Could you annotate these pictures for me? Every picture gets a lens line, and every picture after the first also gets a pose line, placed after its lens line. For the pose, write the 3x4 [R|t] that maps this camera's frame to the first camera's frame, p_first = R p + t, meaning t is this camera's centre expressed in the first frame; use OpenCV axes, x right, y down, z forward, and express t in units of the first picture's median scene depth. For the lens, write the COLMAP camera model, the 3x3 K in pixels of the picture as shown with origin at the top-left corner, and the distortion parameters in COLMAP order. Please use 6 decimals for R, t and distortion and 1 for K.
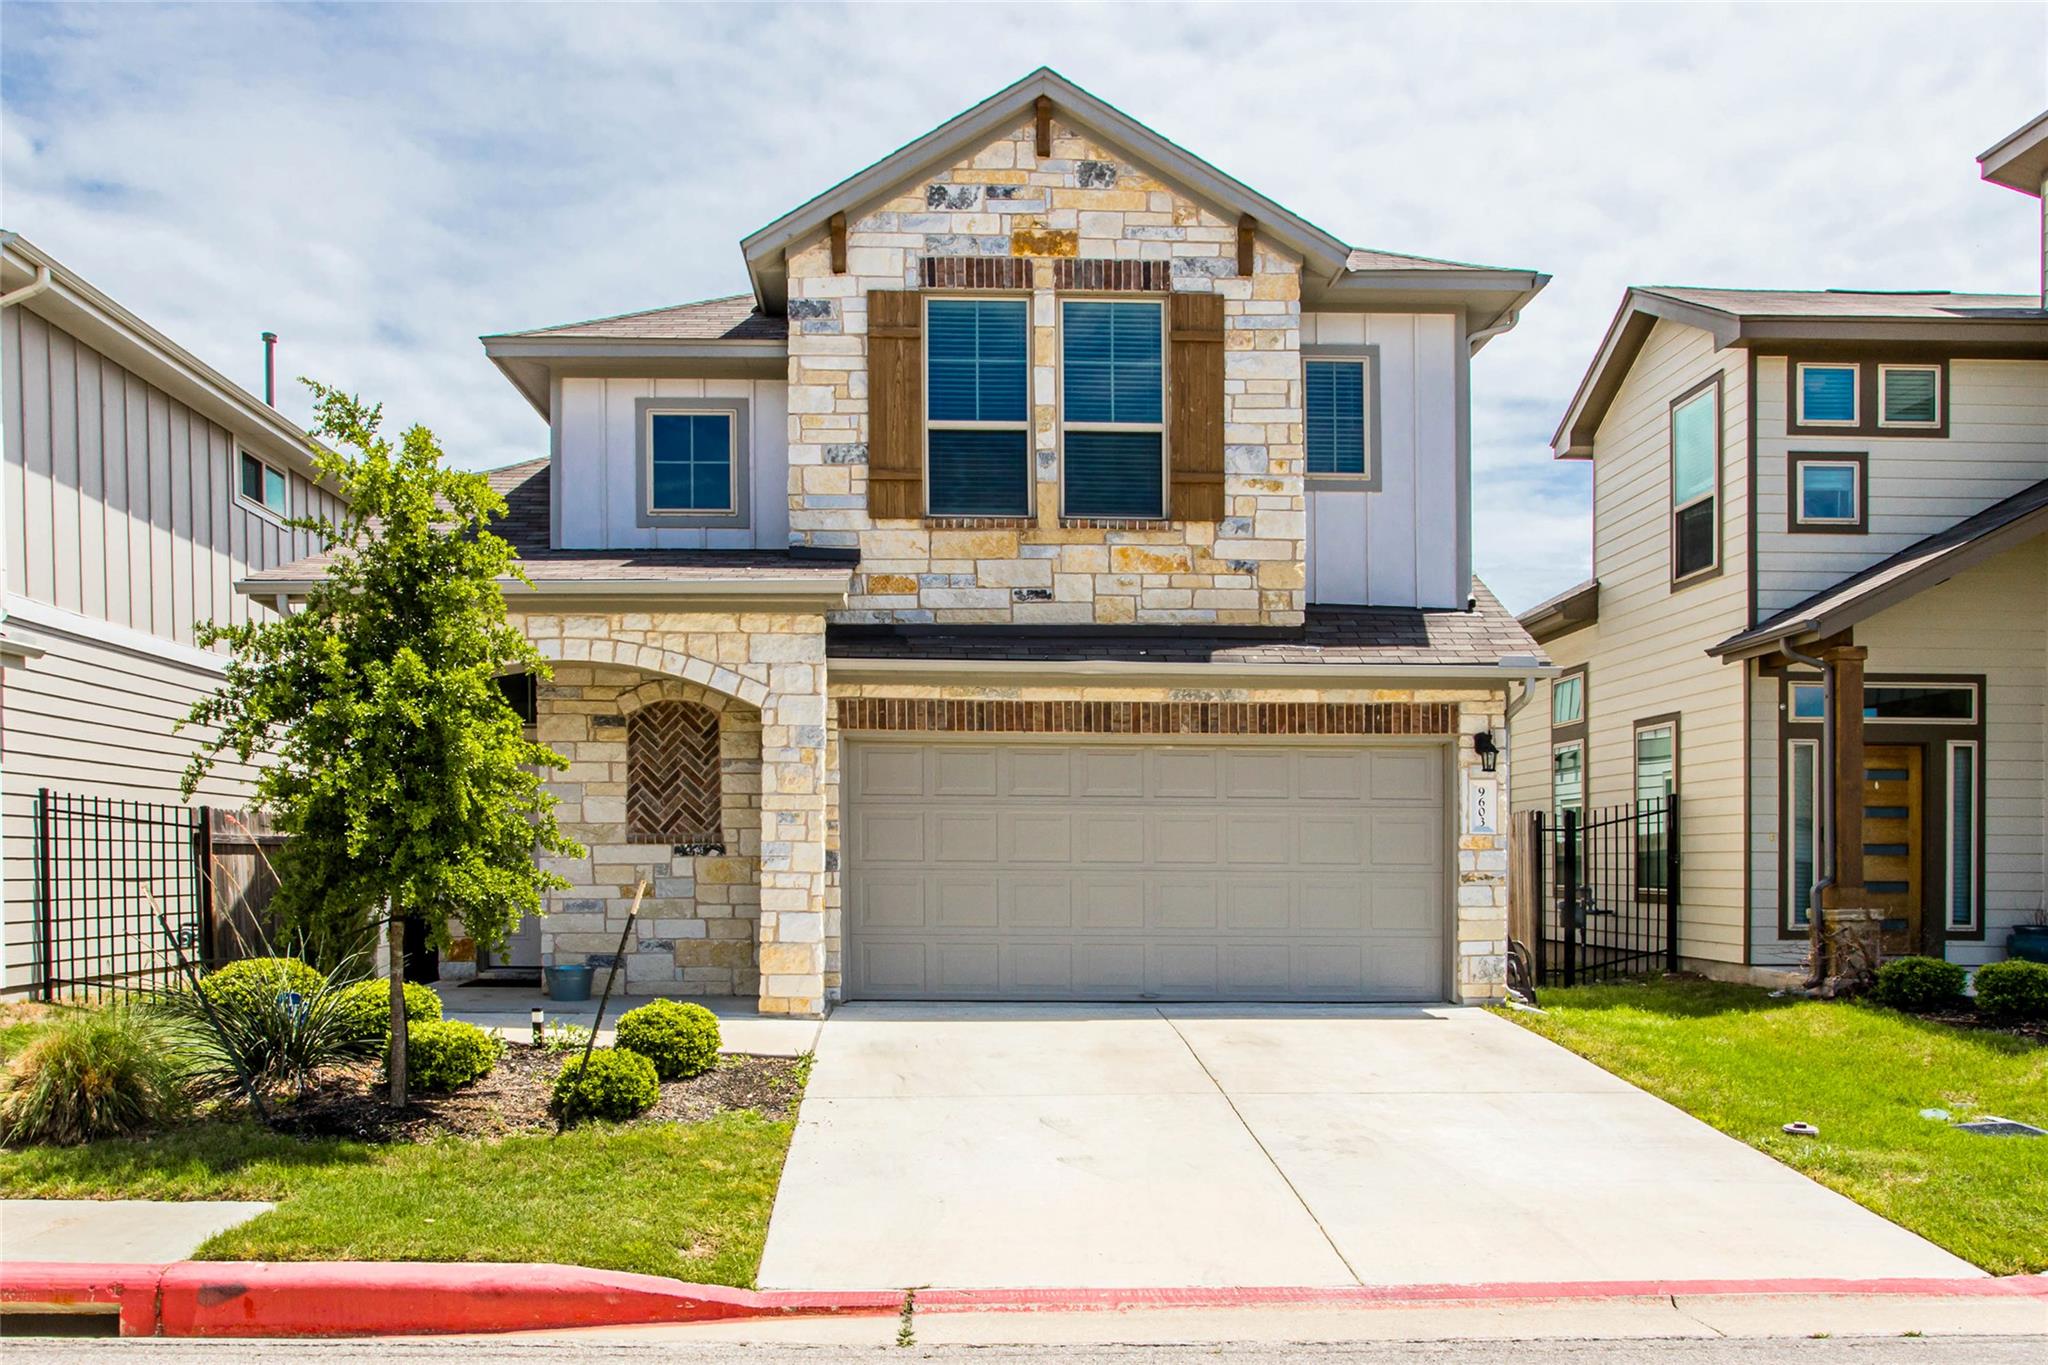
lens RADIAL K [[1376.2, 0, 1065.7], [0, 1376.2, 914.4], [0, 0, 1]] dist [-0.032617, 0.023476]
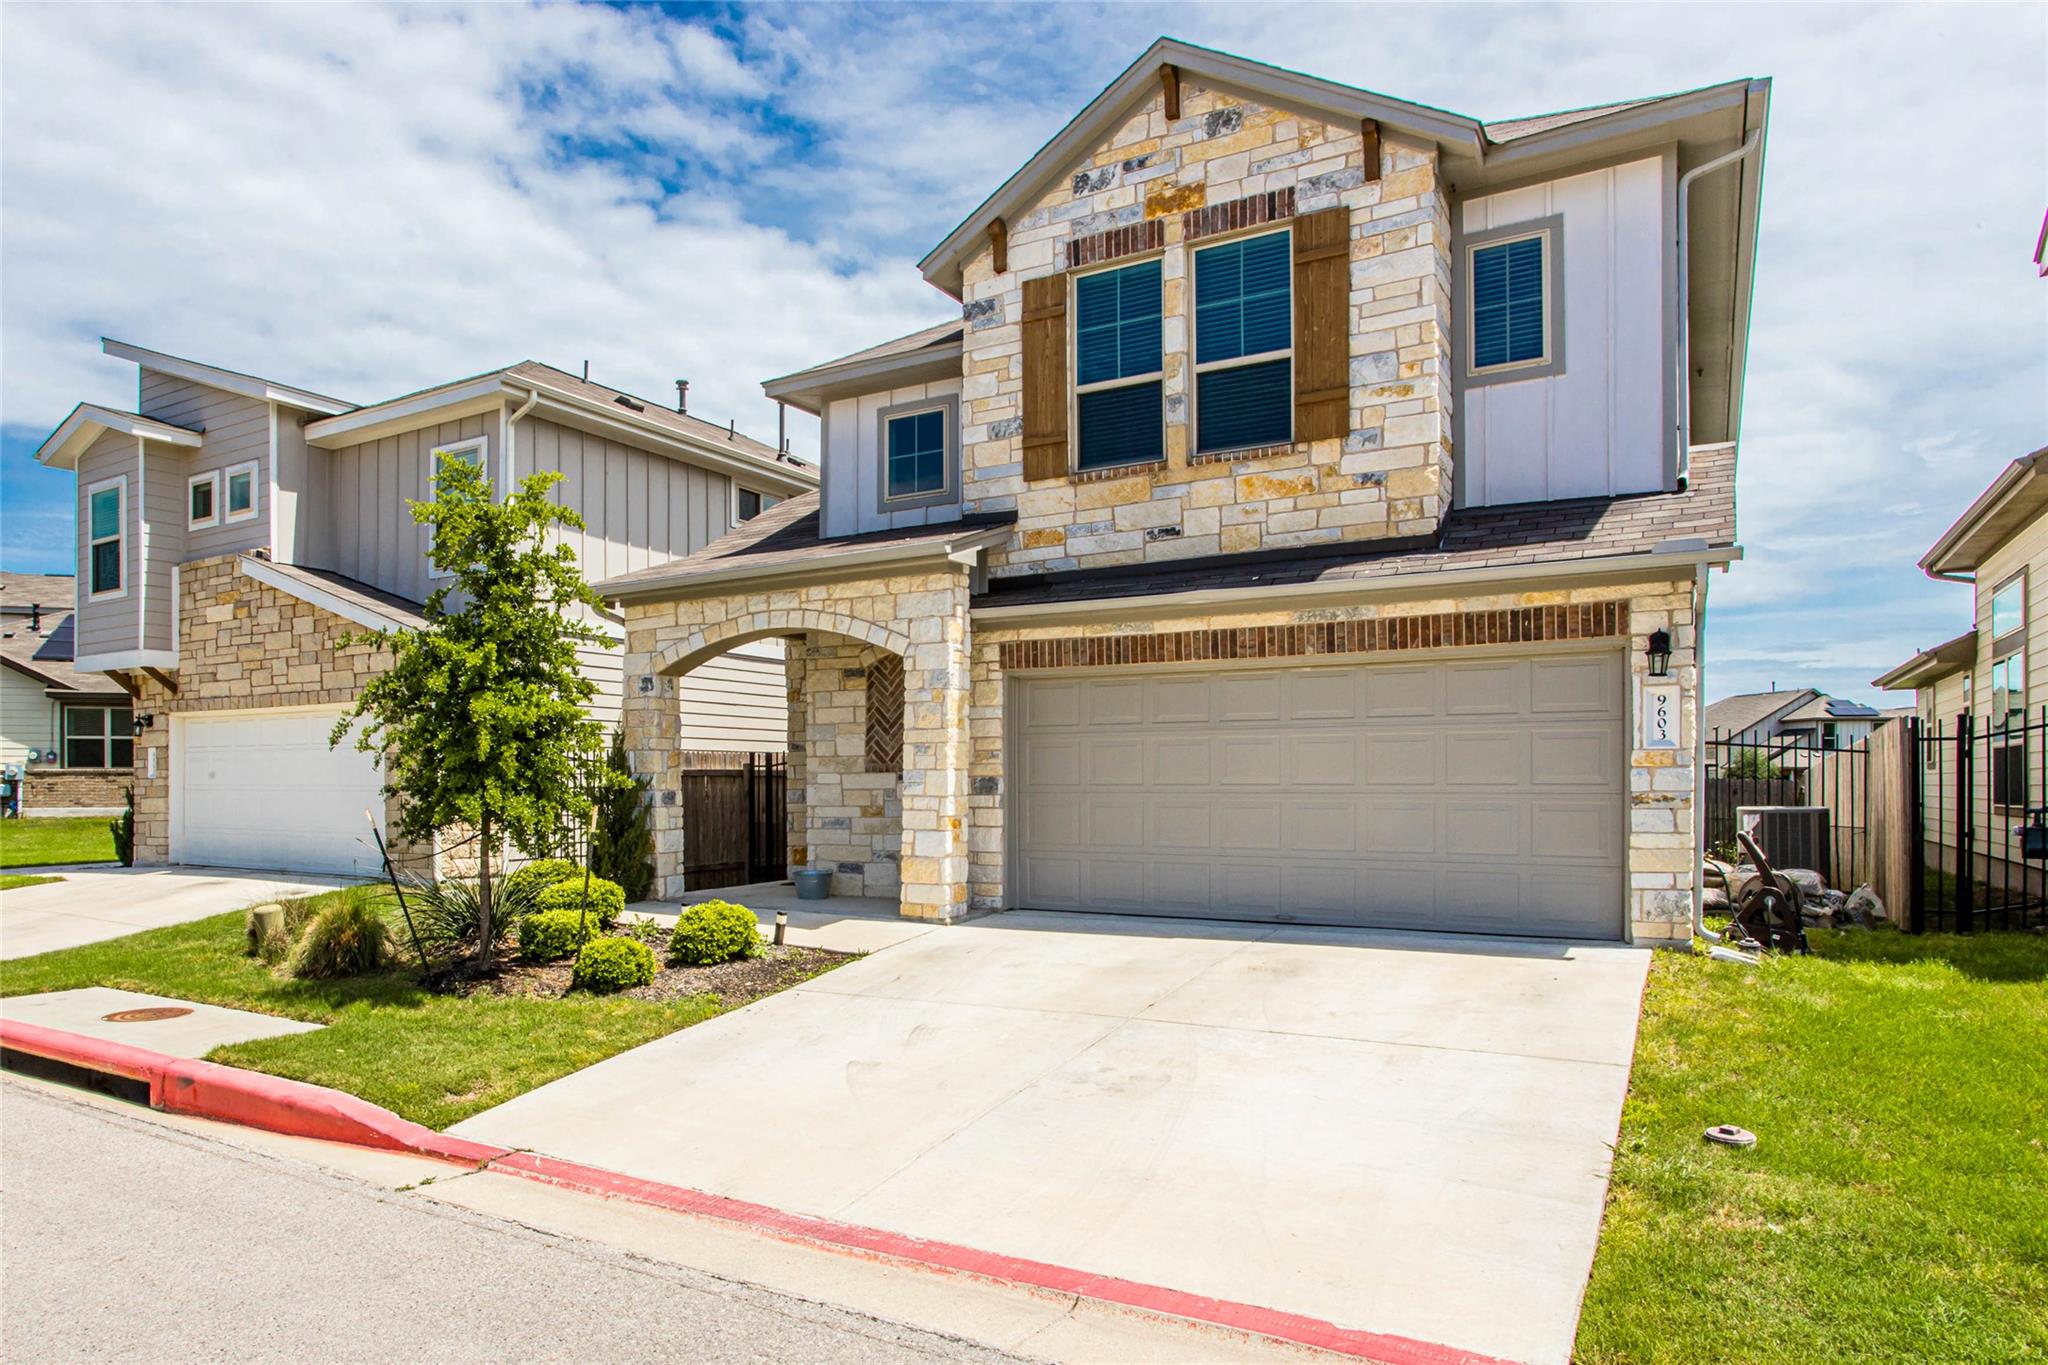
lens RADIAL K [[1229.4, 0, 1099.6], [0, 1229.4, 800.4], [0, 0, 1]] dist [-0.016801, -0.001965]
pose [[0.855900, 0.000124, -0.517142, 0.419336], [-0.011521, 0.999756, -0.018828, -0.008167], [0.517014, 0.022072, 0.855692, 0.167538]]
